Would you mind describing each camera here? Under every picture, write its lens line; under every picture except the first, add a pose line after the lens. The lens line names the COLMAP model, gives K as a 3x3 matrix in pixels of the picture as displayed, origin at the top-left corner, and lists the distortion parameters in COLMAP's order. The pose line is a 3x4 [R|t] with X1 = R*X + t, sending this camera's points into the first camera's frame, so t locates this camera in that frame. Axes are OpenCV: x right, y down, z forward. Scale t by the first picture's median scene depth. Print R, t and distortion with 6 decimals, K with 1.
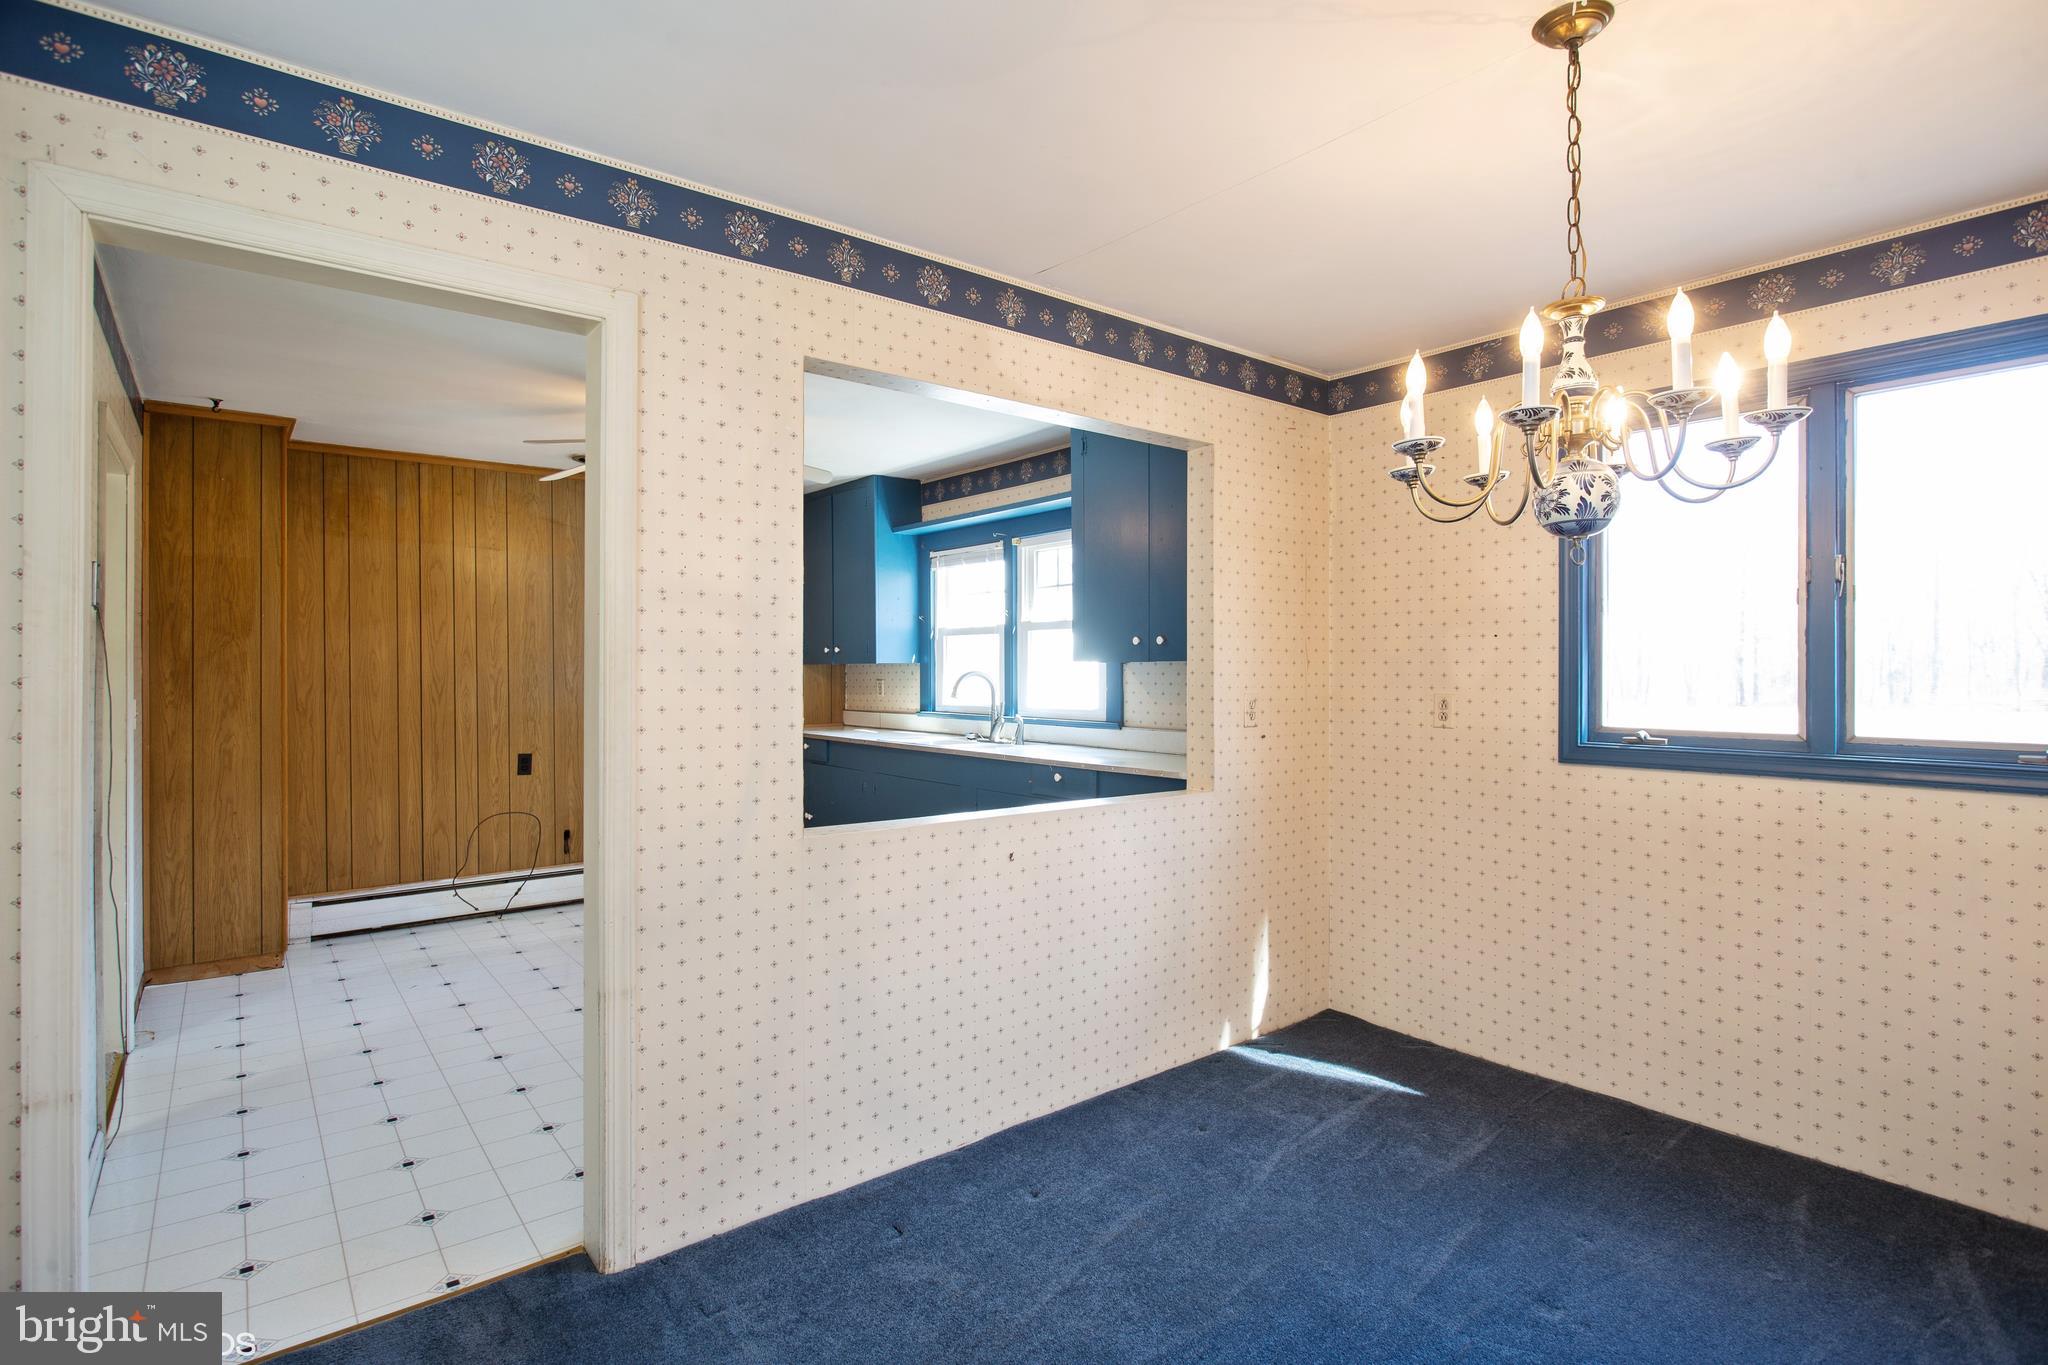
lens RADIAL K [[1020.1, 0, 1034.6], [0, 1020.1, 674.8], [0, 0, 1]] dist [-0.015492, 0.004114]
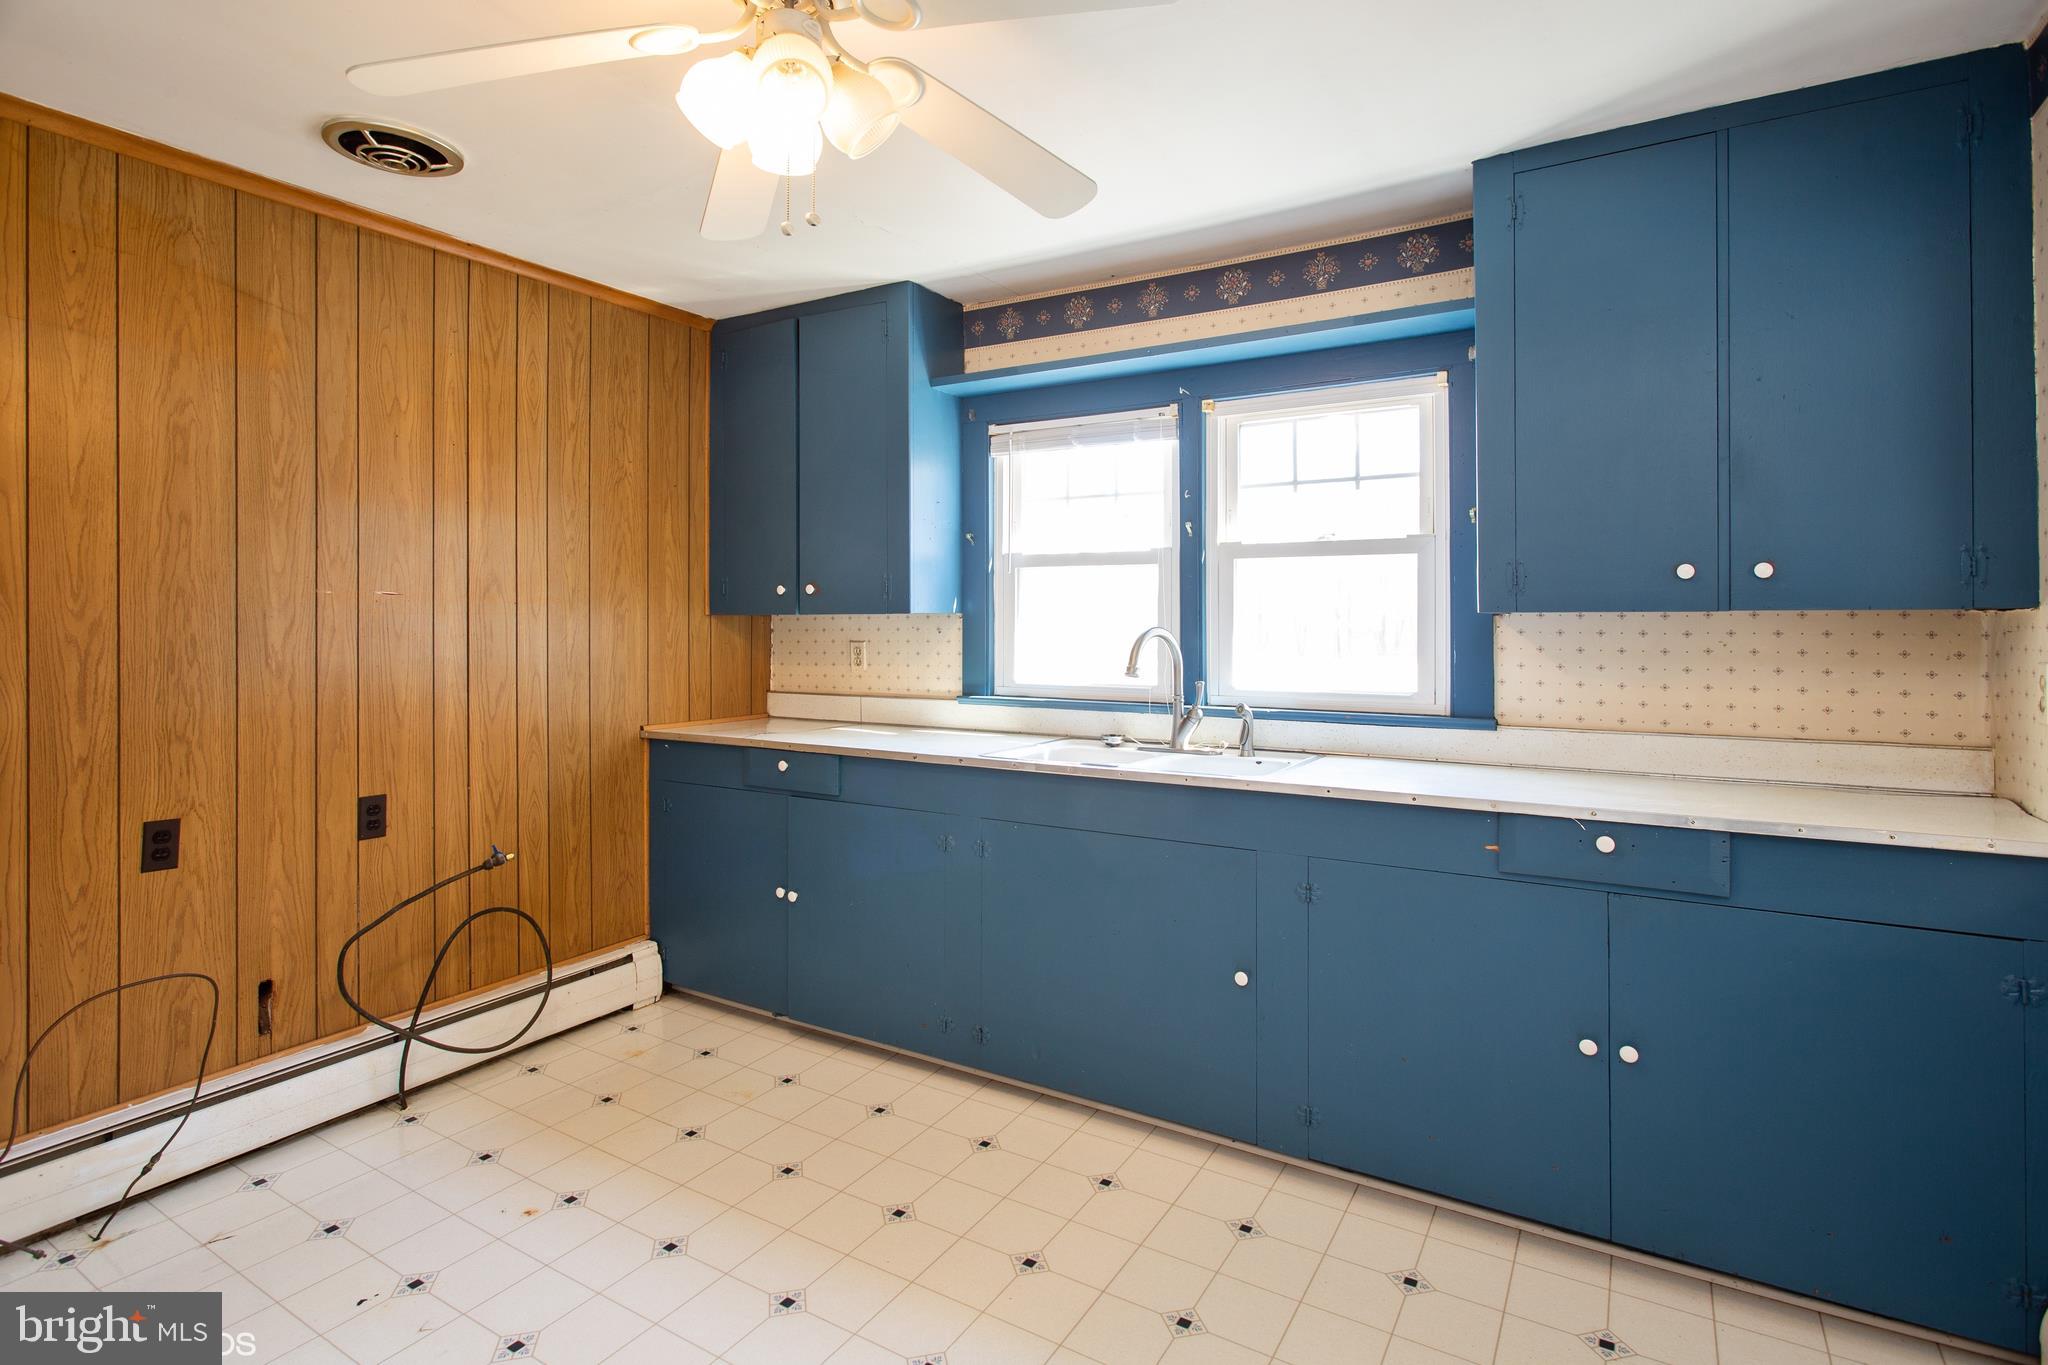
lens RADIAL K [[1029.5, 0, 1029.0], [0, 1029.5, 616.0], [0, 0, 1]] dist [-0.006757, 0.002805]
pose [[0.937948, 0.003871, 0.346753, -0.349871], [0.000214, 0.999931, -0.011742, -0.003598], [-0.346775, 0.011087, 0.937883, 0.529313]]
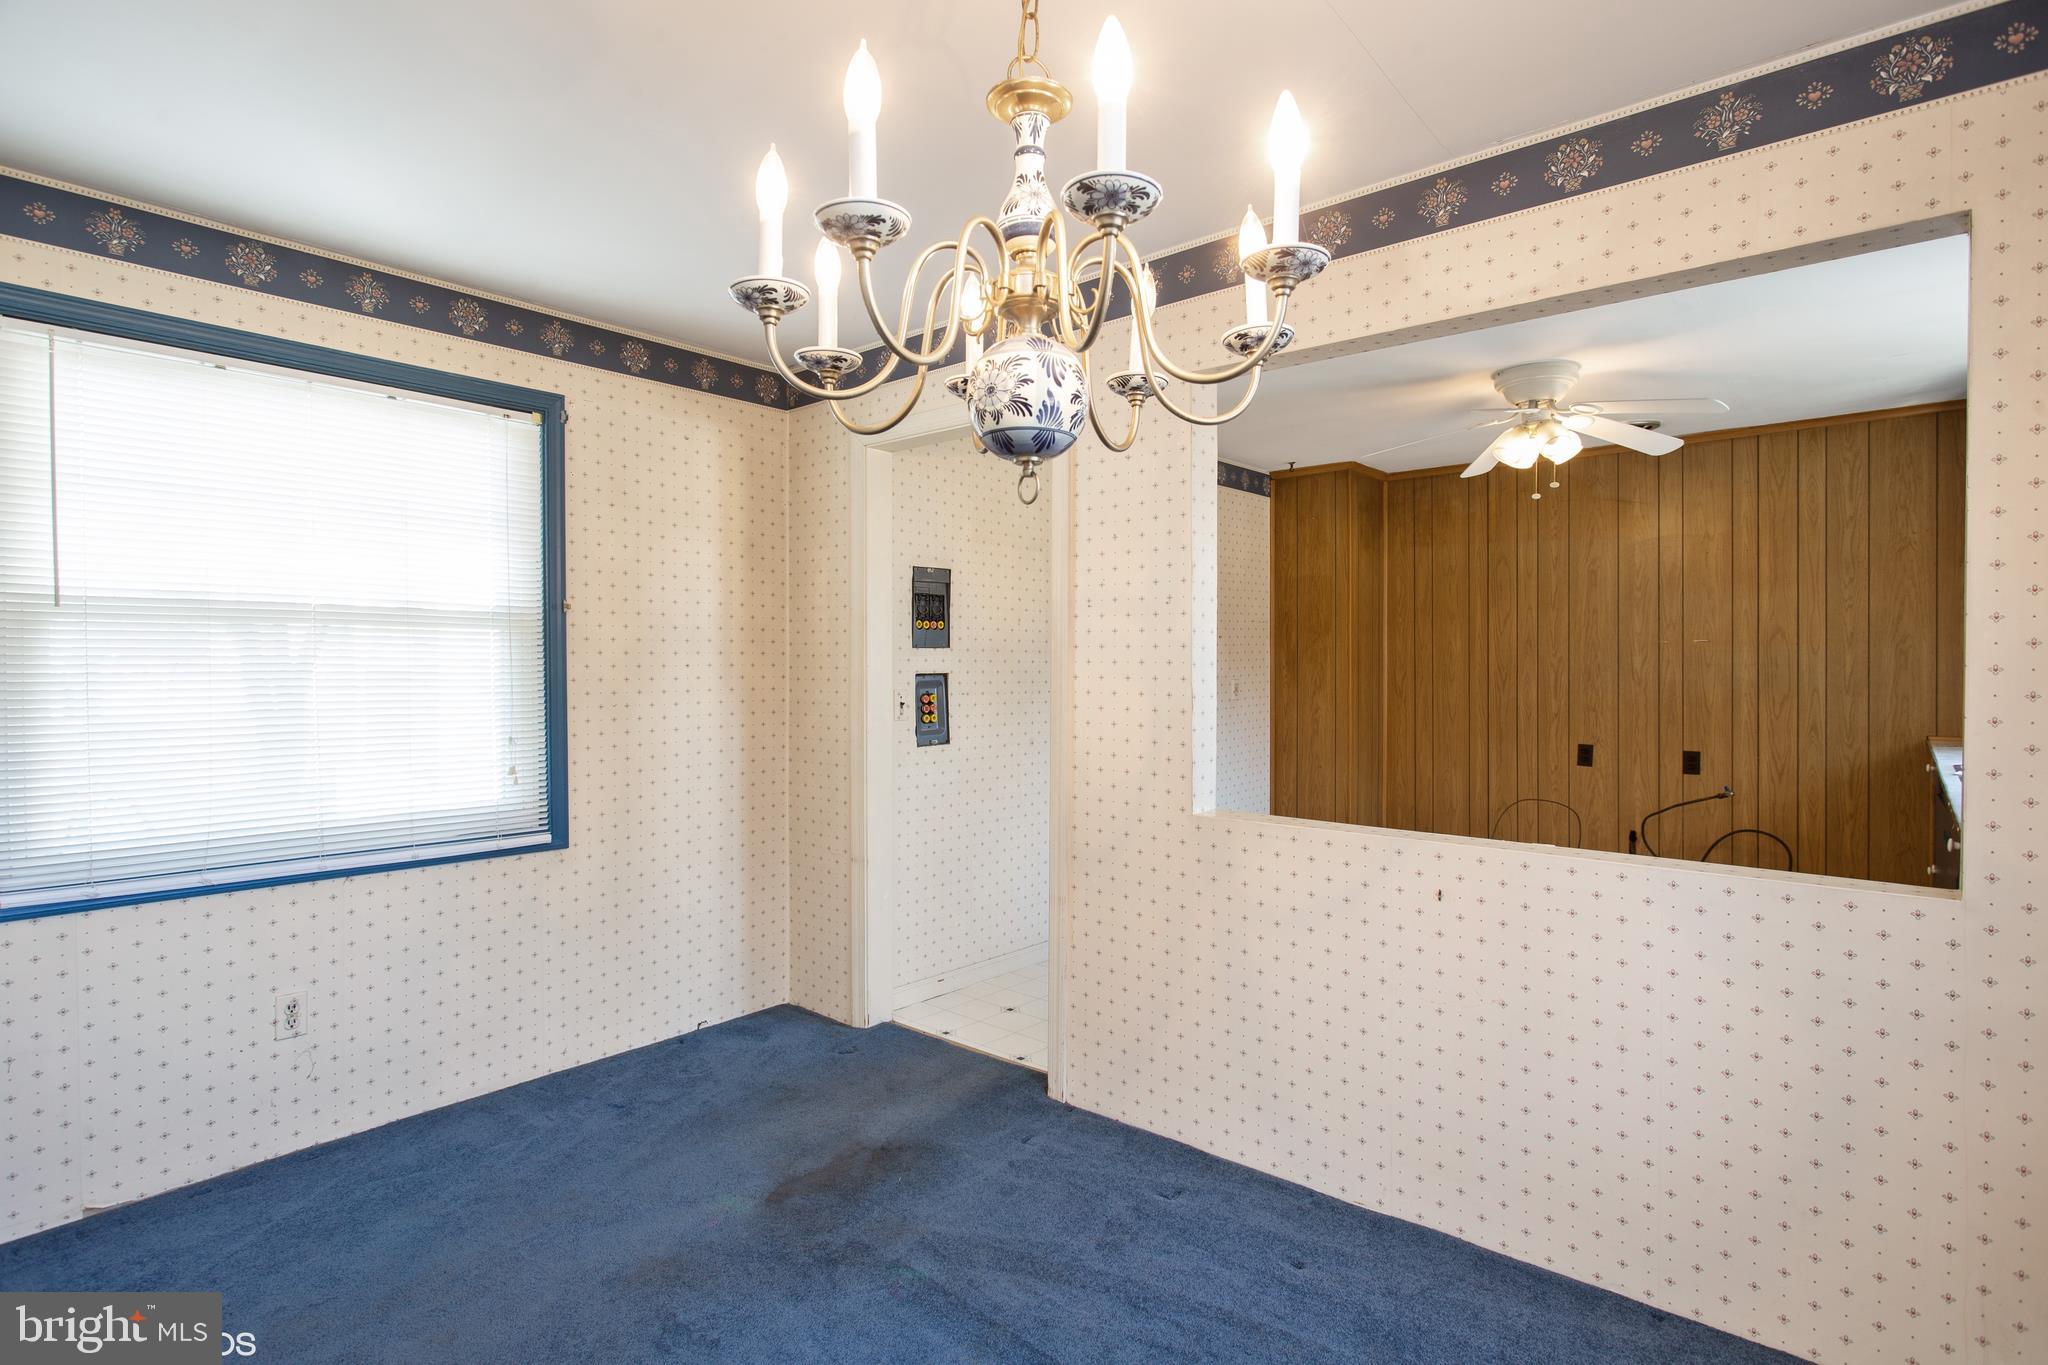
lens RADIAL K [[1020.1, 0, 1016.6], [0, 1020.1, 676.6], [0, 0, 1]] dist [-0.015492, 0.004114]
pose [[0.172553, 0.007363, -0.984973, 0.413056], [-0.006237, 0.999960, 0.006383, 0.010839], [0.984981, 0.005042, 0.172592, 0.331406]]
